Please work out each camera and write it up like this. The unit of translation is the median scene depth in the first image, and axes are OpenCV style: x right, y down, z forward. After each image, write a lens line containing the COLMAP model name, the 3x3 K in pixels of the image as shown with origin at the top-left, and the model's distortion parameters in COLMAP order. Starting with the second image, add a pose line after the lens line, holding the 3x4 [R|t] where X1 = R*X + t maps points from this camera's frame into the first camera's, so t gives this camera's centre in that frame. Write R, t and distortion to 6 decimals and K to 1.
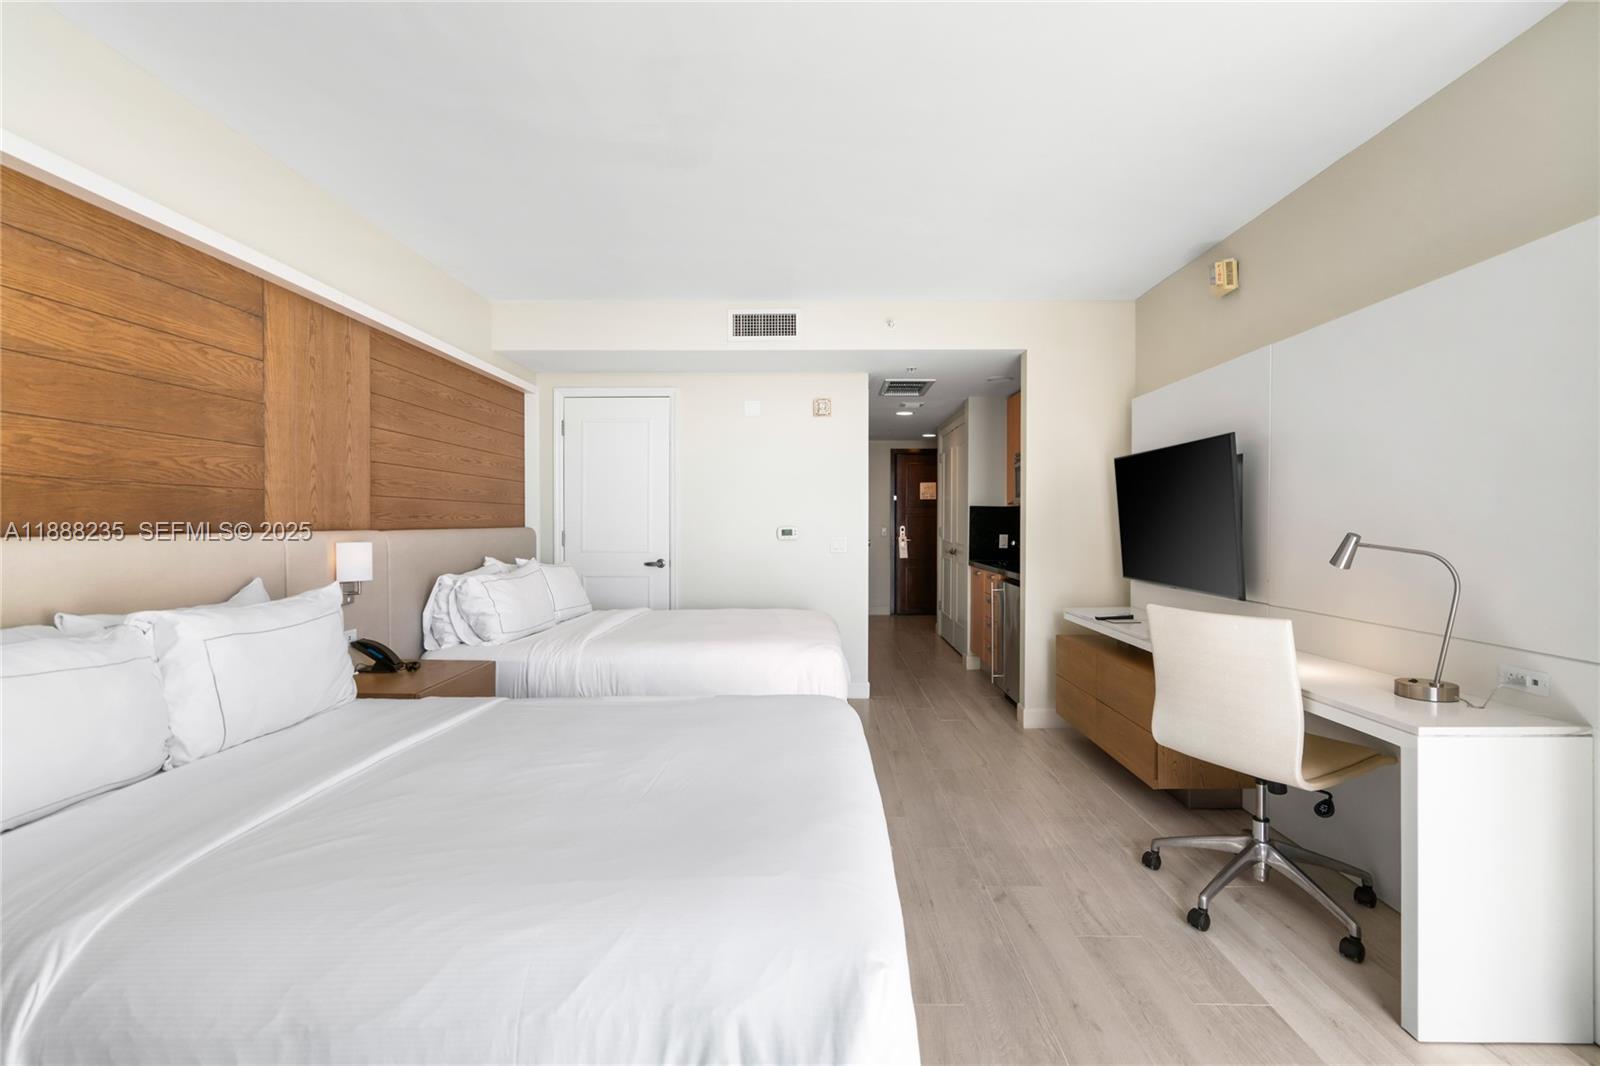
lens RADIAL K [[719.3, 0, 803.5], [0, 719.3, 529.8], [0, 0, 1]] dist [-0.002653, 0.001737]
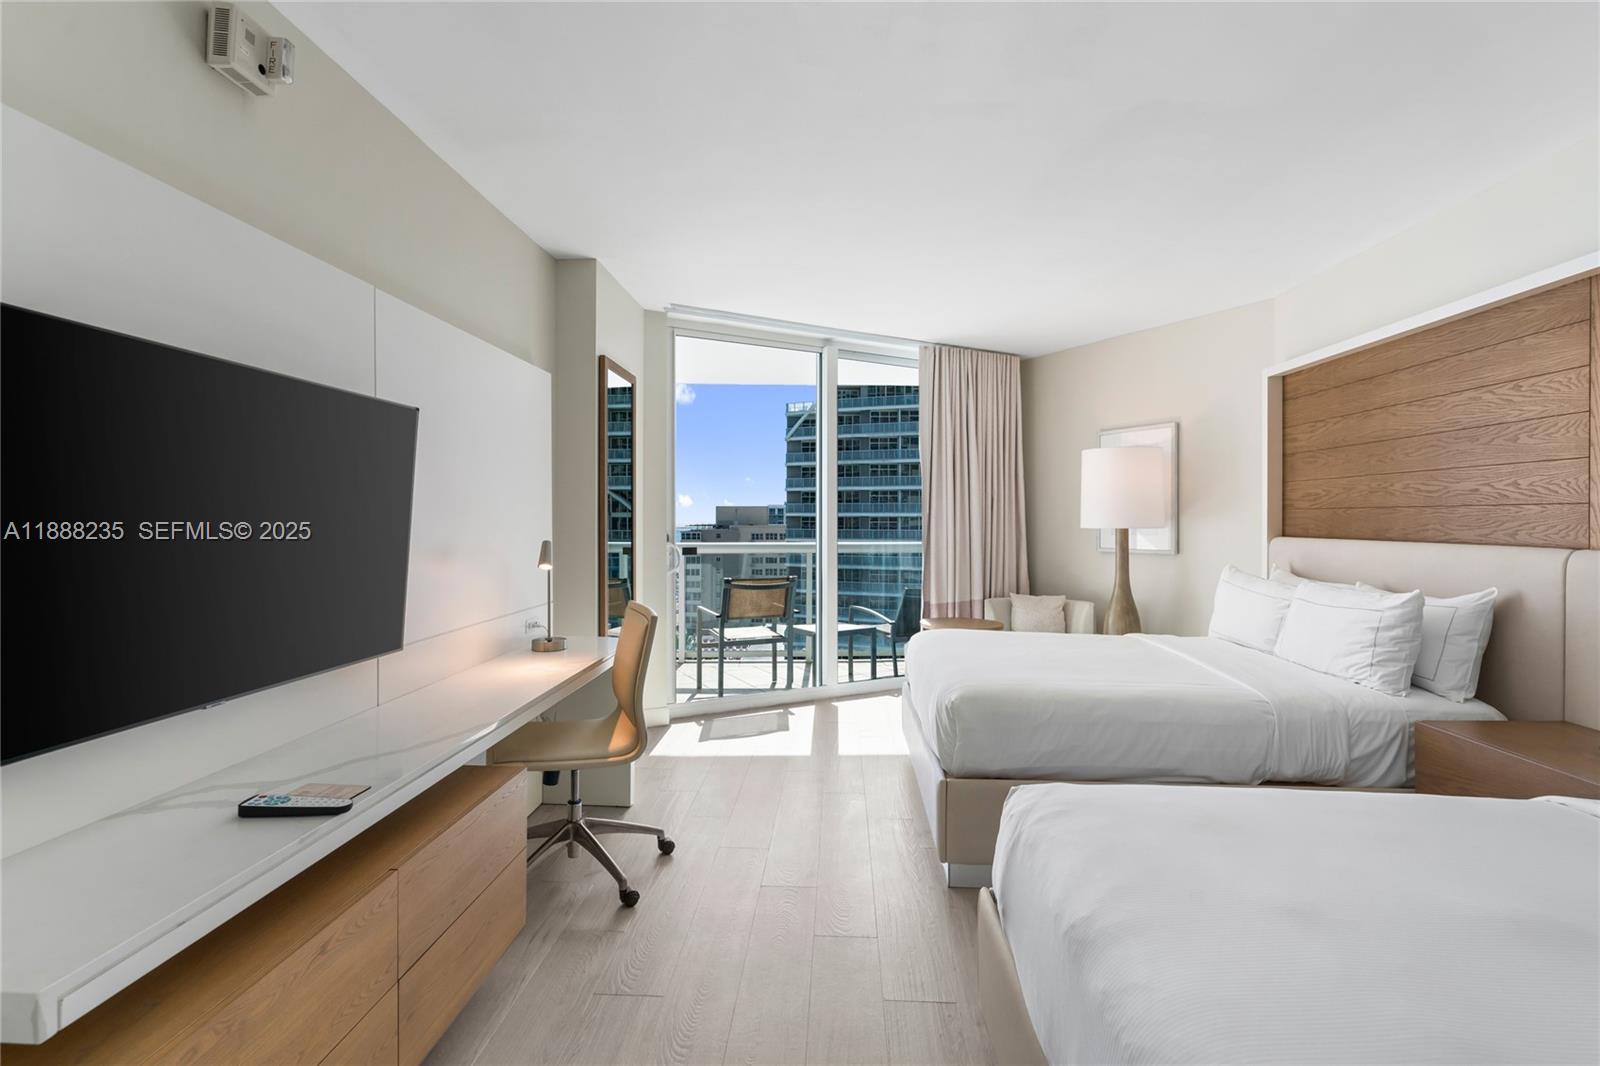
lens RADIAL K [[727.7, 0, 810.2], [0, 727.7, 525.4], [0, 0, 1]] dist [0.001244, 0.000371]
pose [[-0.999678, -0.003646, 0.025102, 0.181274], [-0.003093, 0.999752, 0.022062, -0.035145], [-0.025176, 0.021977, -0.999441, 1.538283]]
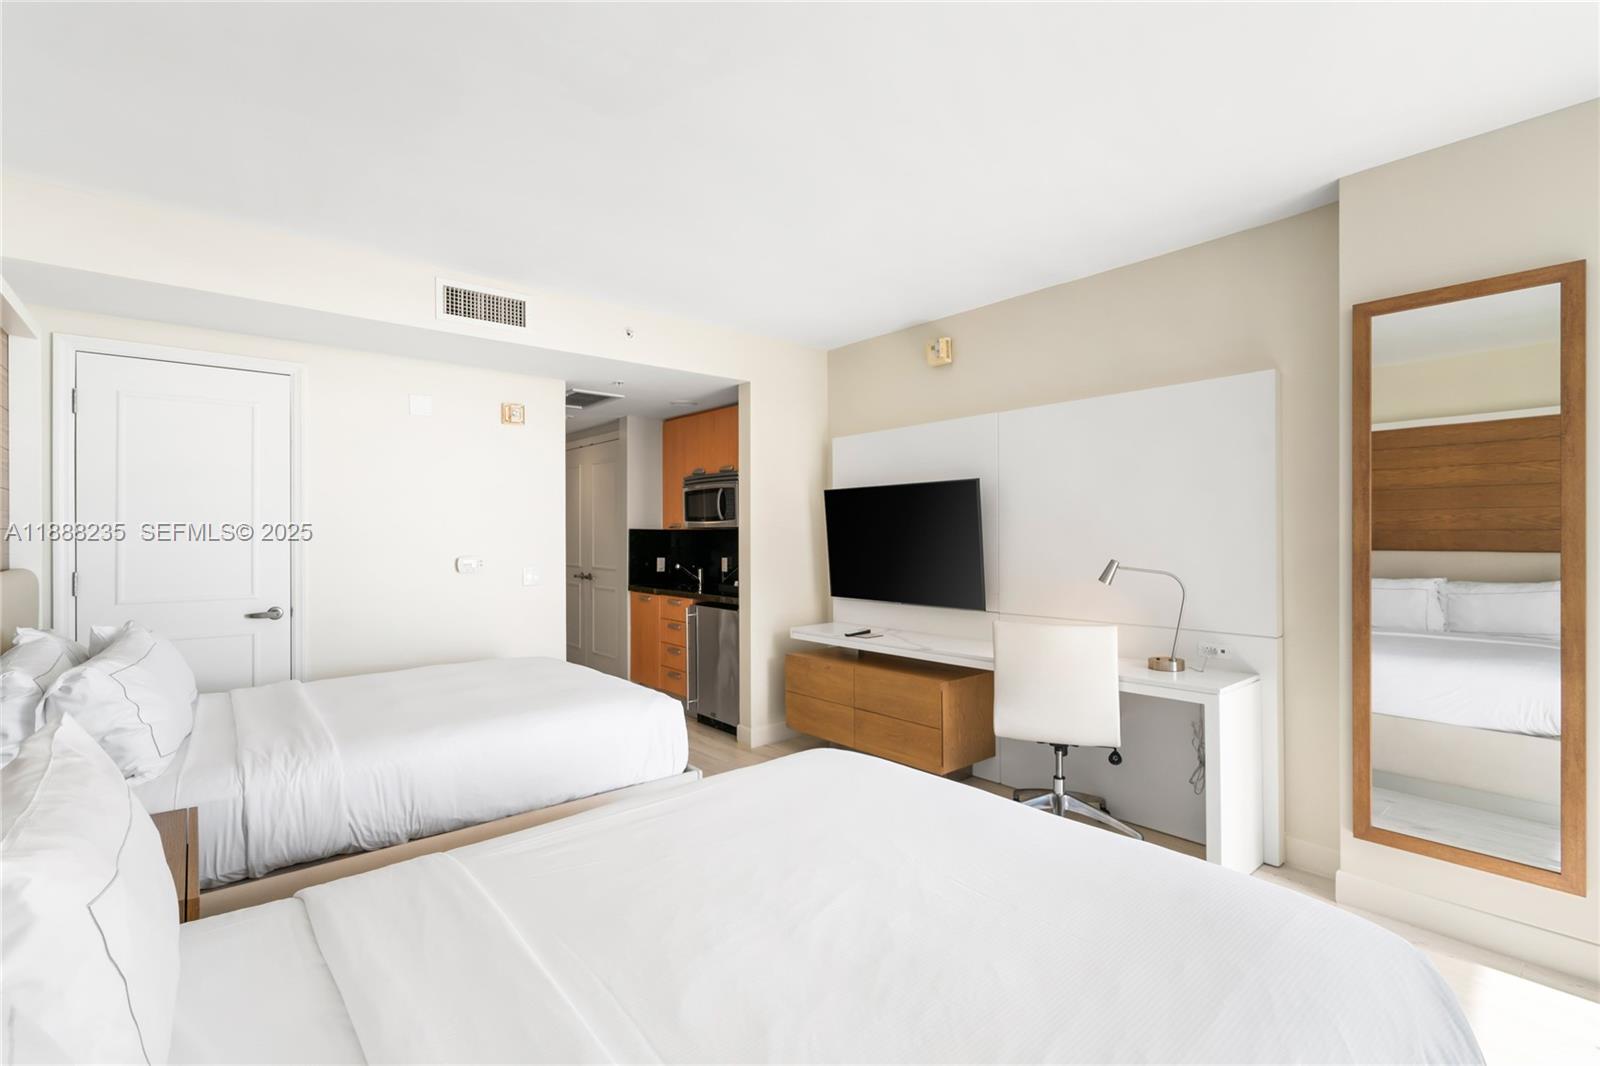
lens RADIAL K [[722.0, 0, 800.0], [0, 722.0, 533.0], [0, 0, 1]] dist [-0.007841, 0.006417]
pose [[0.754420, -0.002091, 0.656389, -0.428897], [0.012296, 0.999864, -0.010948, -0.026533], [-0.656277, 0.016330, 0.754343, 0.225633]]
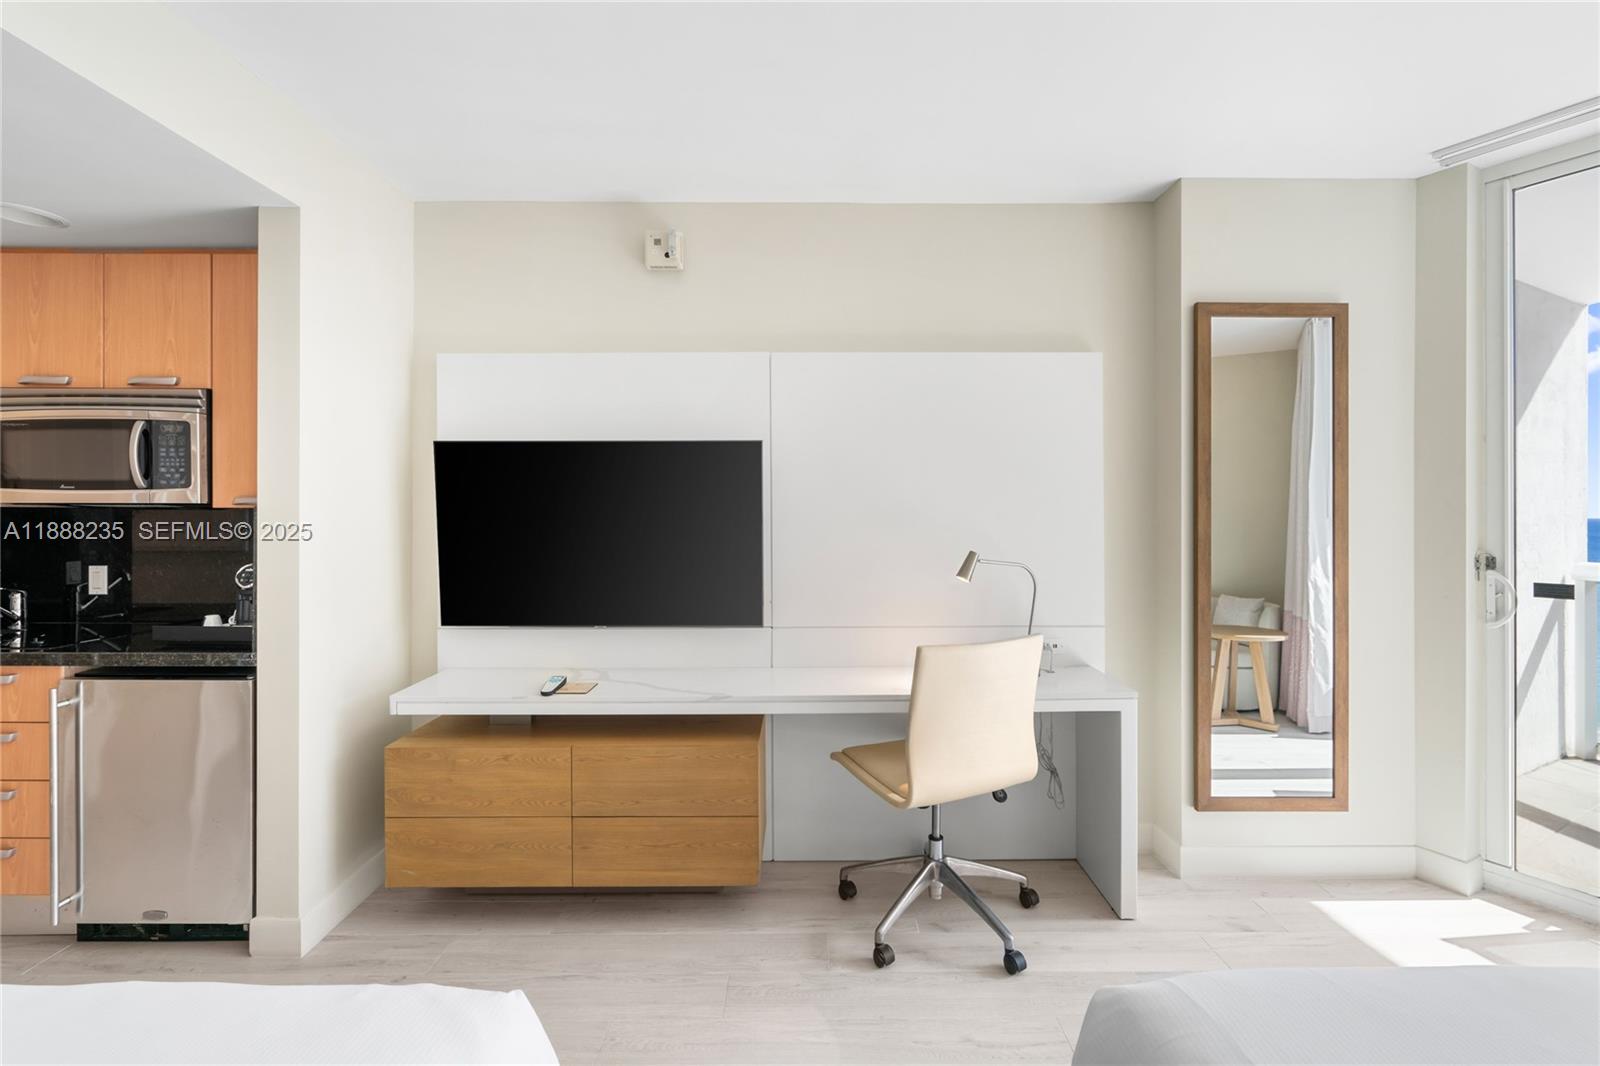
lens RADIAL K [[736.3, 0, 798.9], [0, 736.3, 510.1], [0, 0, 1]] dist [-0.004654, 0.000395]
pose [[-0.019603, 0.001049, 0.999807, -0.288401], [0.011583, 0.999933, -0.000822, -0.043350], [-0.999741, 0.011565, -0.019614, 0.883616]]
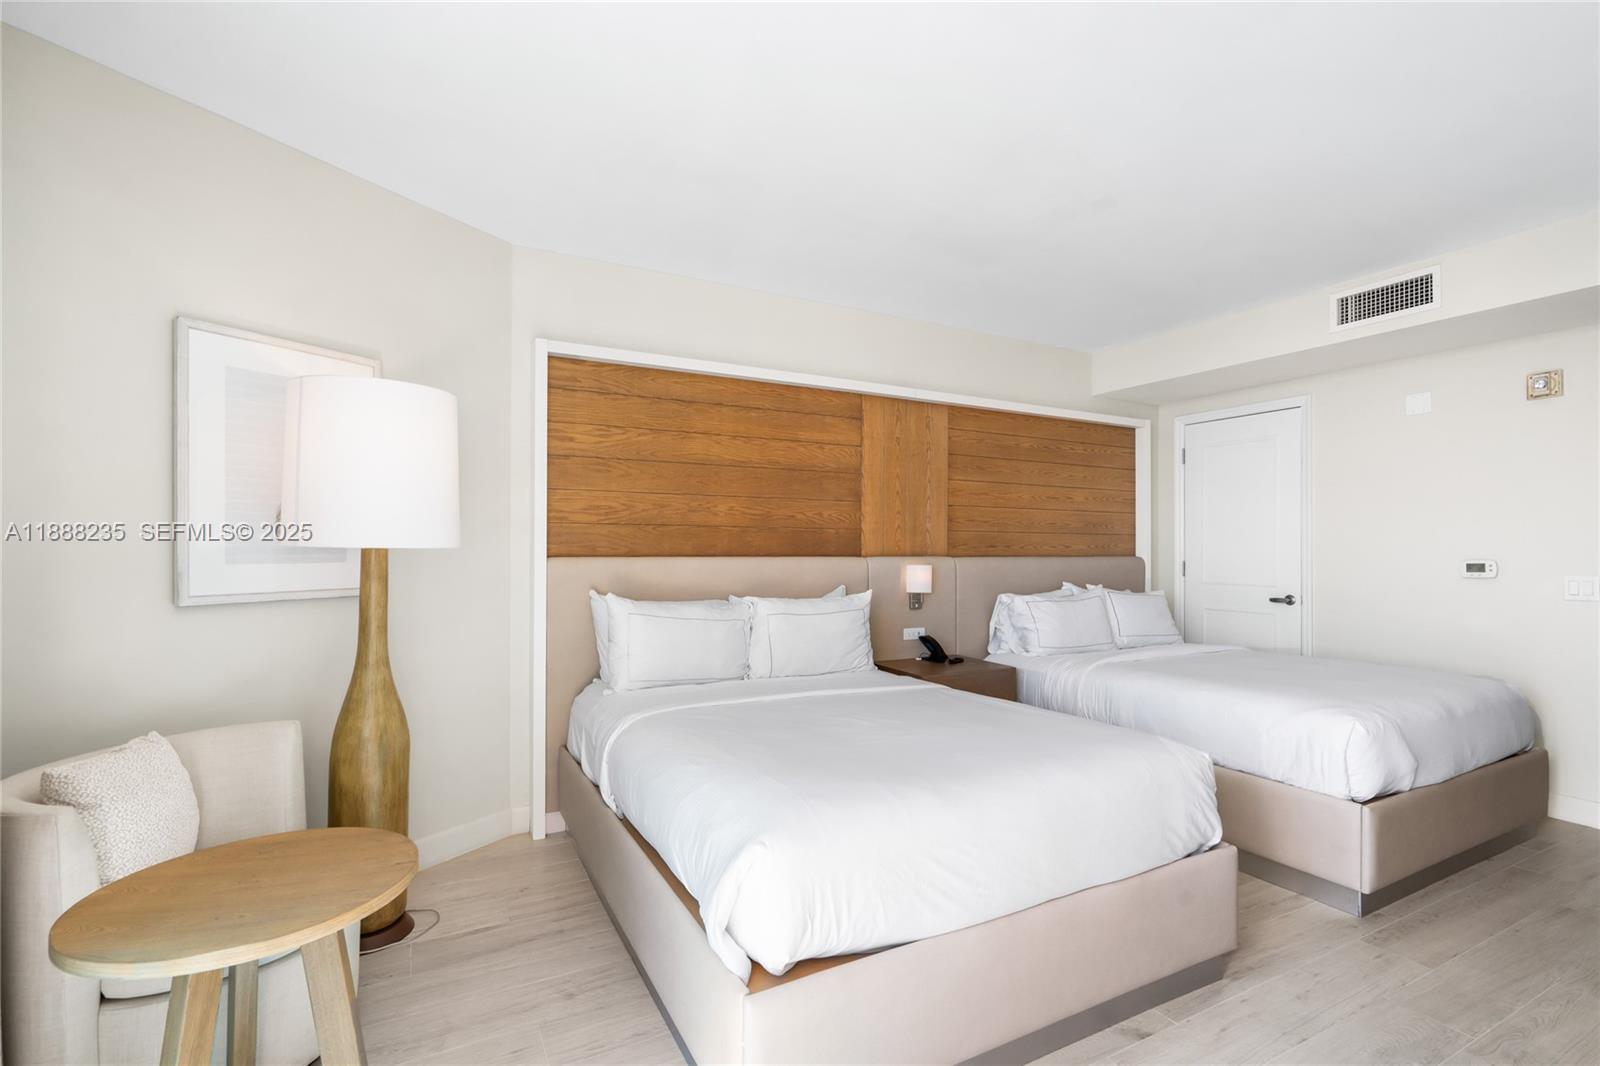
lens RADIAL K [[729.0, 0, 801.3], [0, 729.0, 541.7], [0, 0, 1]] dist [-0.003361, 0.001350]
pose [[0.489500, -0.006737, -0.871977, 0.436565], [-0.014912, 0.999759, -0.016095, -0.001025], [0.871876, 0.020882, 0.489281, 0.092481]]
